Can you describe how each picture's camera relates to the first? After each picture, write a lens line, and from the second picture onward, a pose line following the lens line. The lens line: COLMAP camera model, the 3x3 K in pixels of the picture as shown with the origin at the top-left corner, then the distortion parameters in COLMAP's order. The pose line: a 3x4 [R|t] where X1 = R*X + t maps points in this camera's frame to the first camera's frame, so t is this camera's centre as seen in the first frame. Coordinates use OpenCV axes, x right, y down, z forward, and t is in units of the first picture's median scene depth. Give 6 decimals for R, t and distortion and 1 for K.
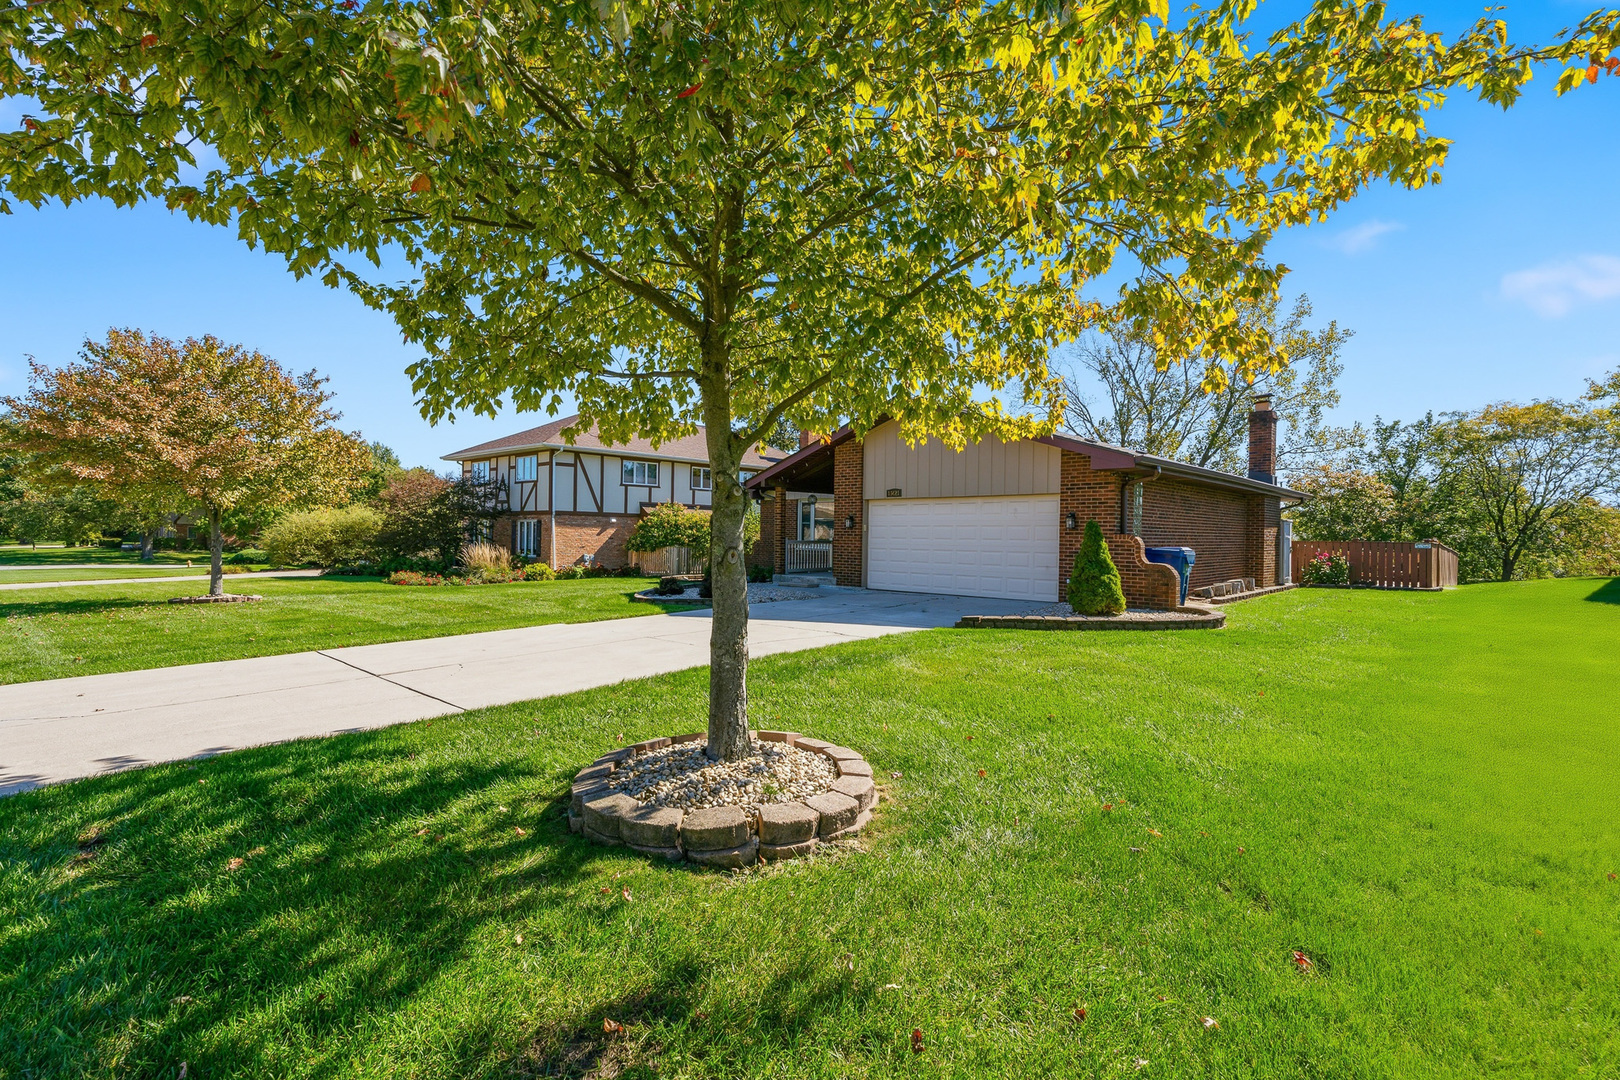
lens RADIAL K [[739.2, 0, 813.2], [0, 739.2, 543.9], [0, 0, 1]] dist [0.012226, 0.000010]
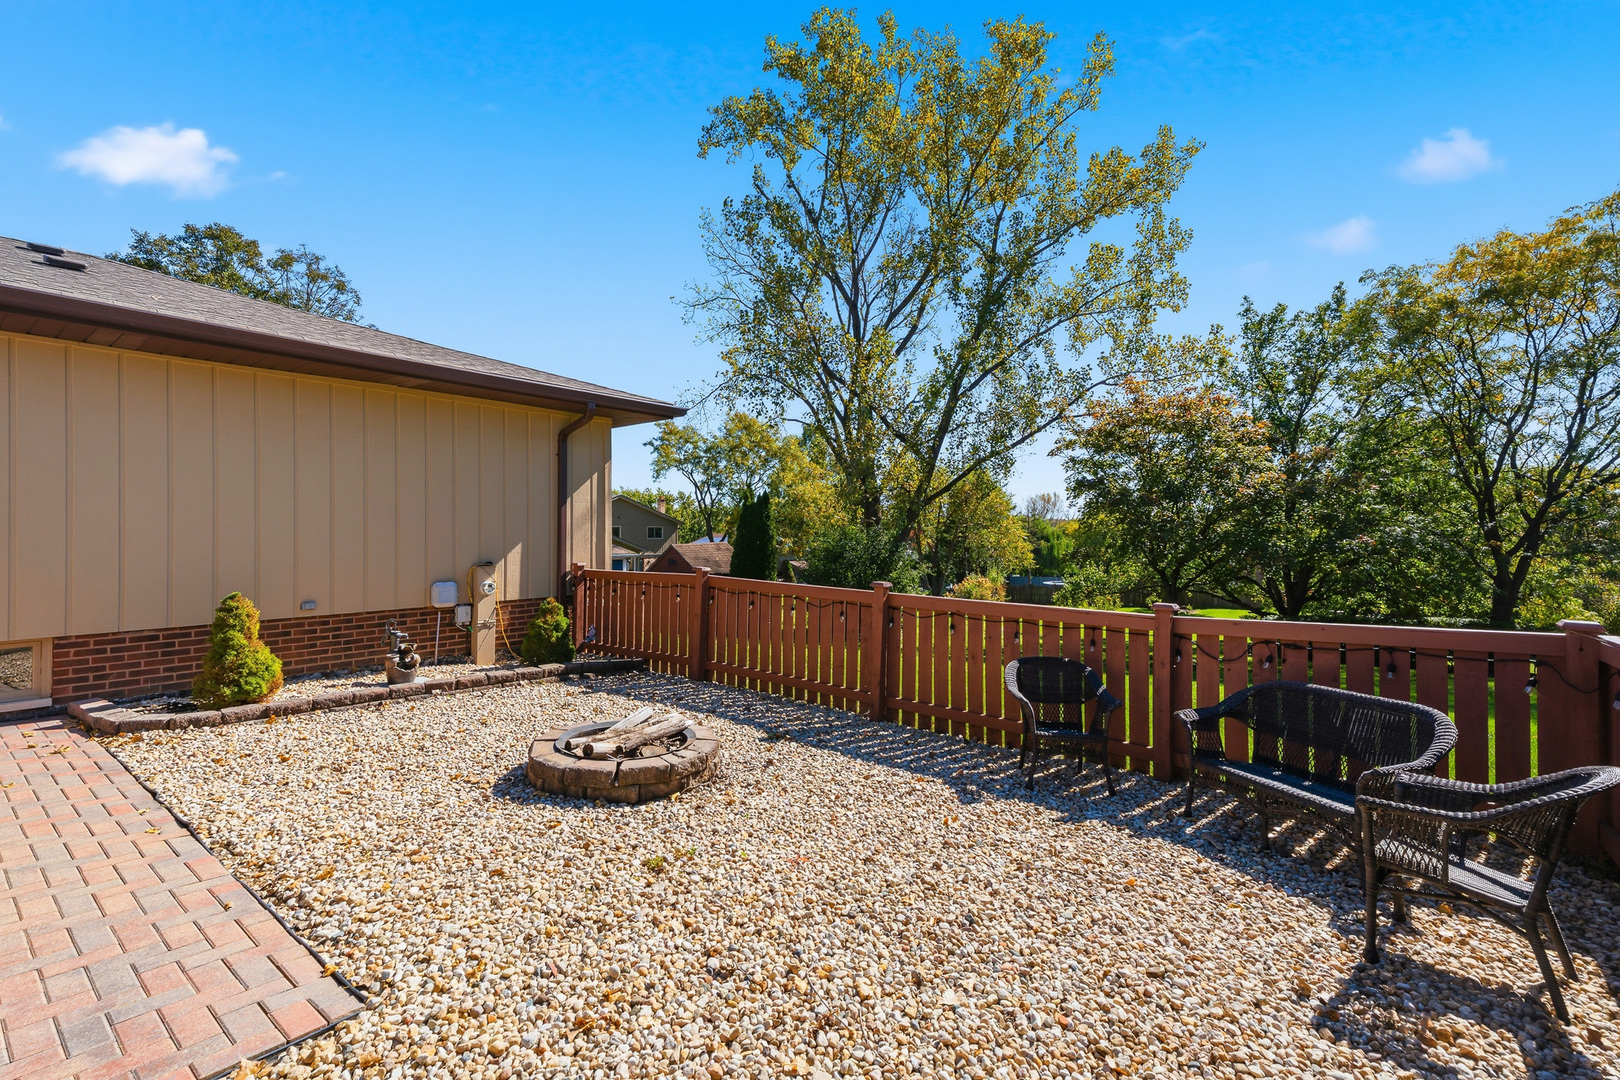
lens RADIAL K [[739.2, 0, 807.4], [0, 739.2, 538.4], [0, 0, 1]] dist [0.012226, 0.000010]
pose [[0.996885, -0.011298, 0.078054, 0.392654], [0.012611, 0.999787, -0.016350, -0.000622], [-0.077852, 0.017284, 0.996815, 0.487280]]
